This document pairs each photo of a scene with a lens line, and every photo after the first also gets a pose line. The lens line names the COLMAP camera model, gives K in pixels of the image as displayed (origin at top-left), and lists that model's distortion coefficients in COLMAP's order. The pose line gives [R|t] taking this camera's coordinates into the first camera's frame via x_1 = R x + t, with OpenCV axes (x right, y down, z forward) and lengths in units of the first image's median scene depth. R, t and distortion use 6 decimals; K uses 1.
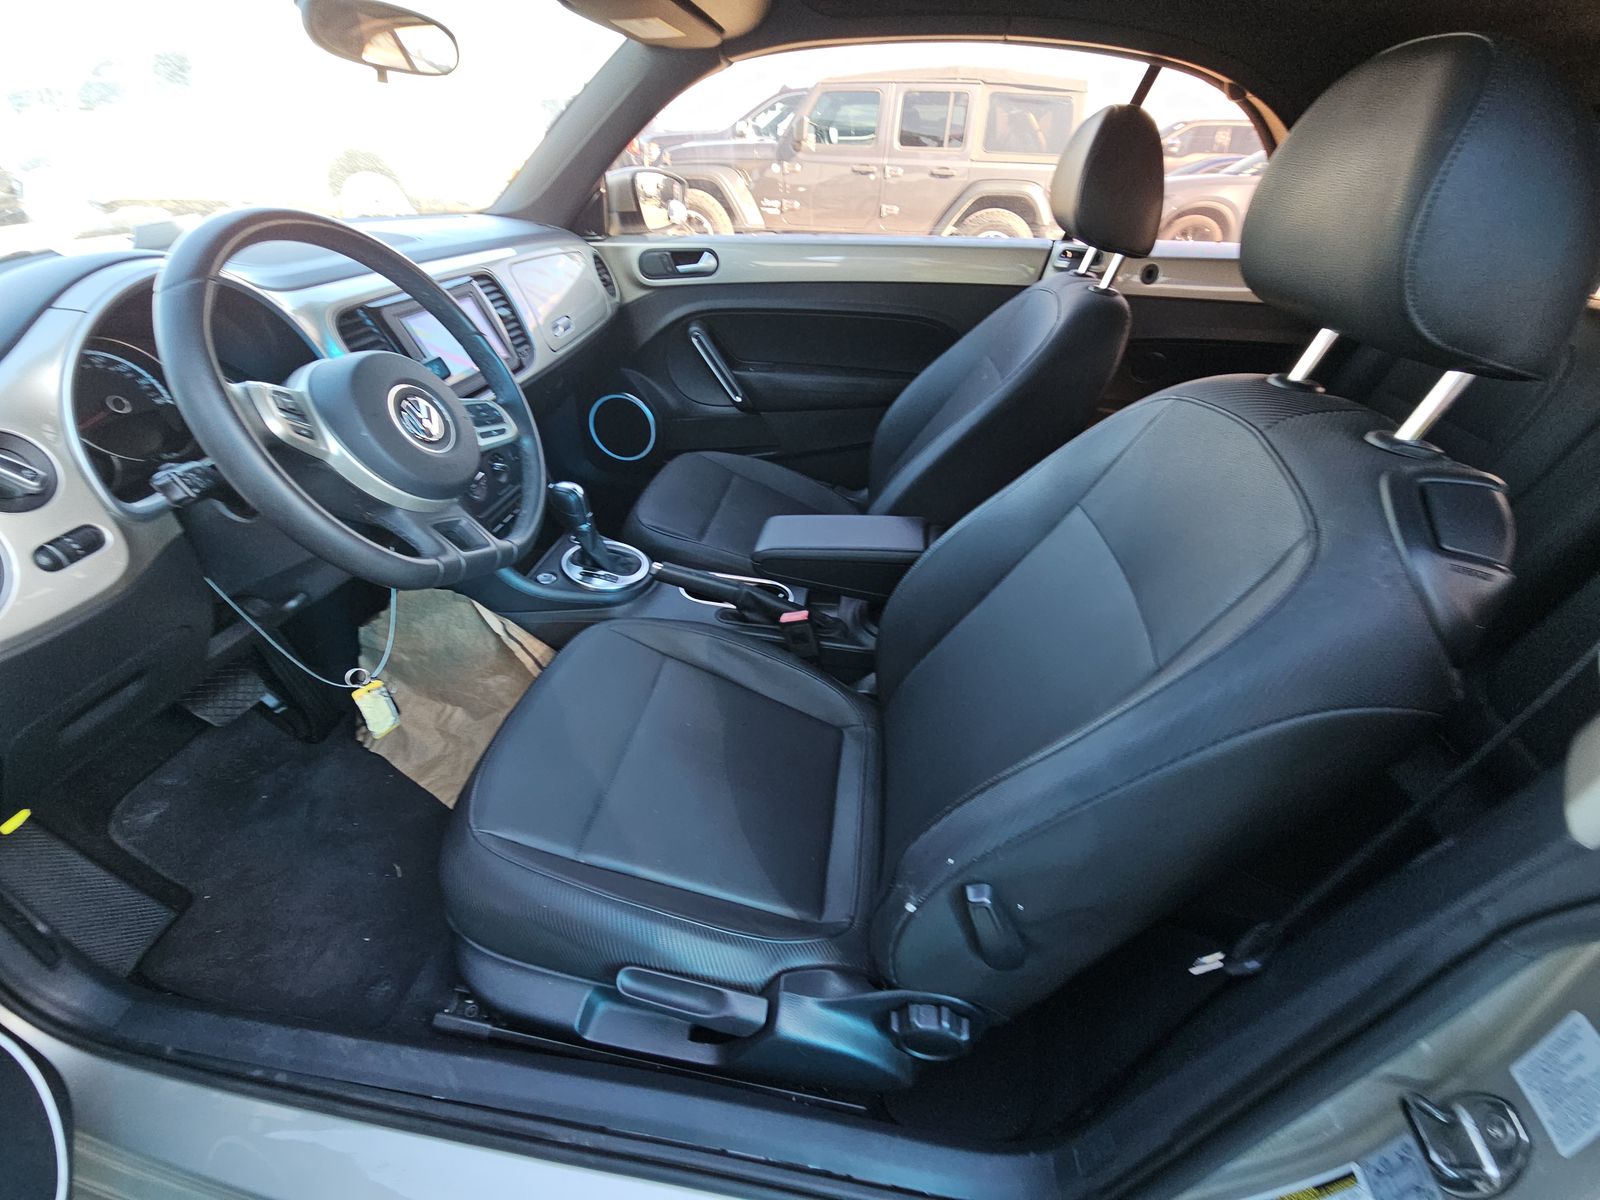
lens RADIAL K [[660.4, 0, 790.4], [0, 660.4, 596.9], [0, 0, 1]] dist [0.014192, -0.010444]
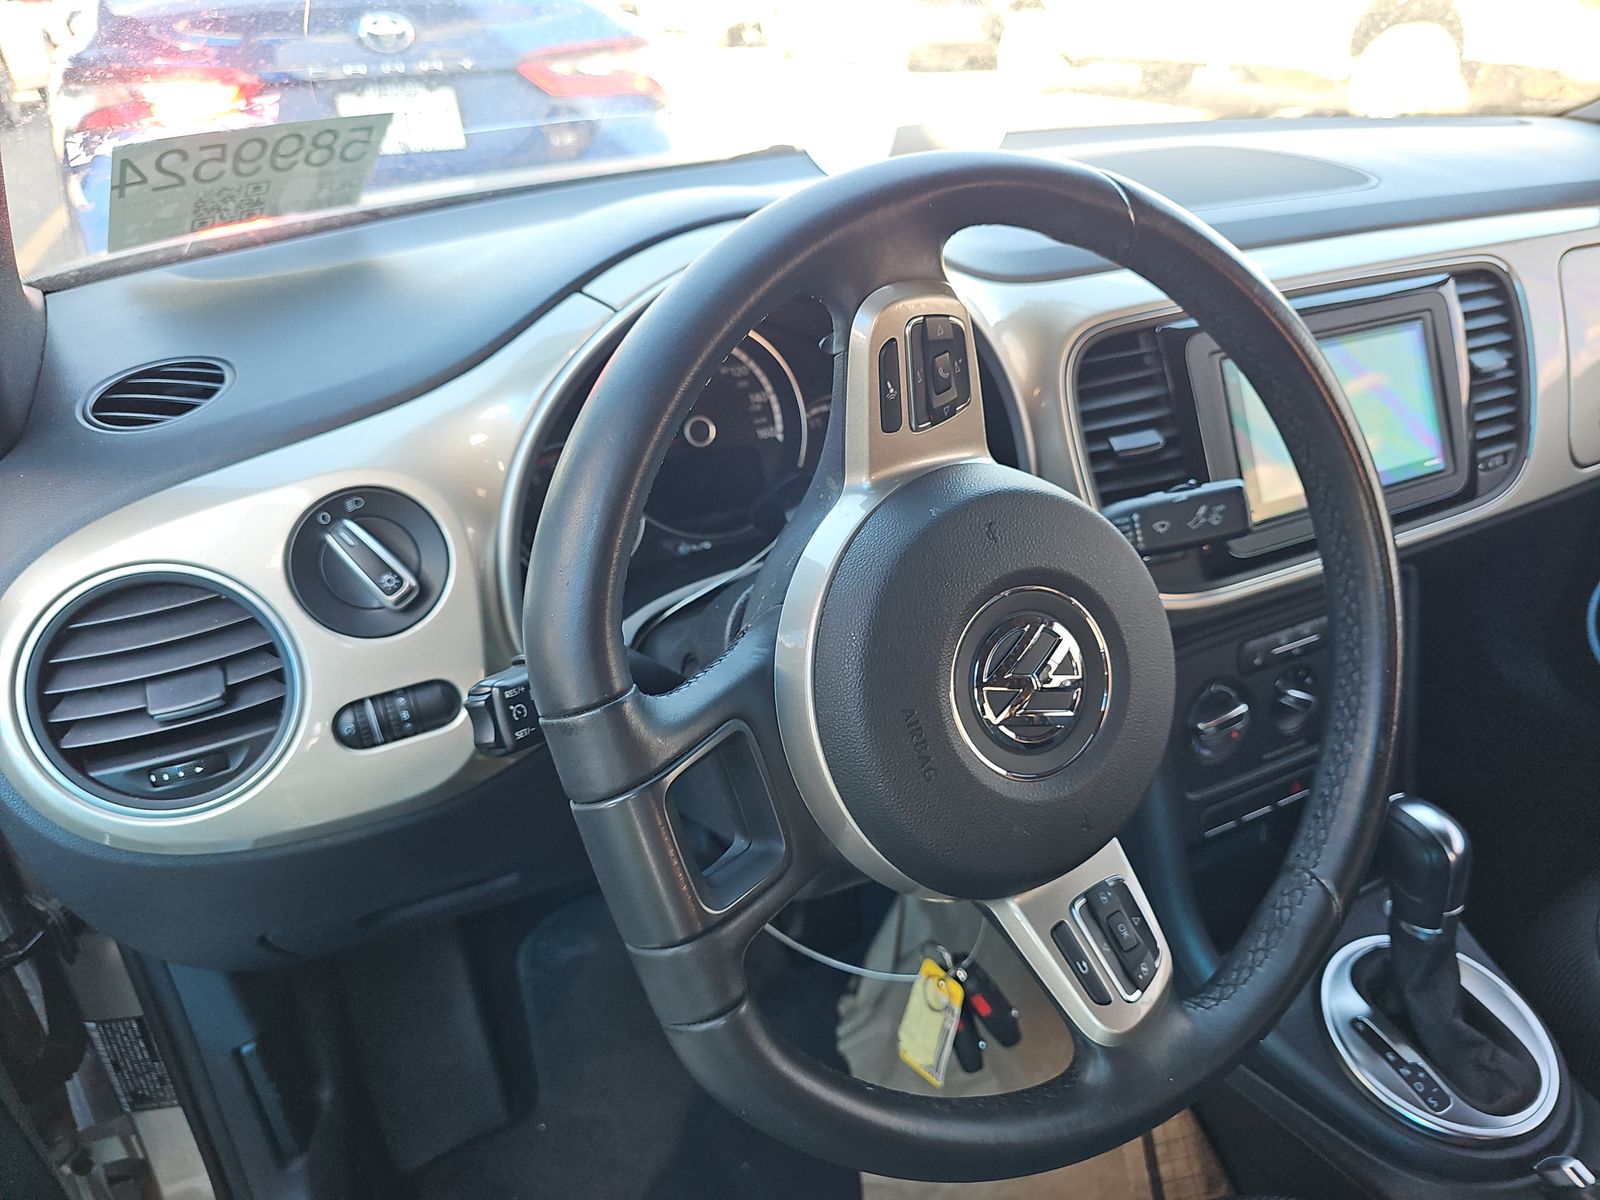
lens RADIAL K [[1044.2, 0, 800.0], [0, 1044.2, 600.0], [0, 0, 1]] dist [0.001237, -0.002503]
pose [[0.565975, 0.376776, -0.733288, -0.123953], [-0.427240, 0.894747, 0.129979, -0.169407], [0.705080, 0.239725, 0.667378, 0.260229]]
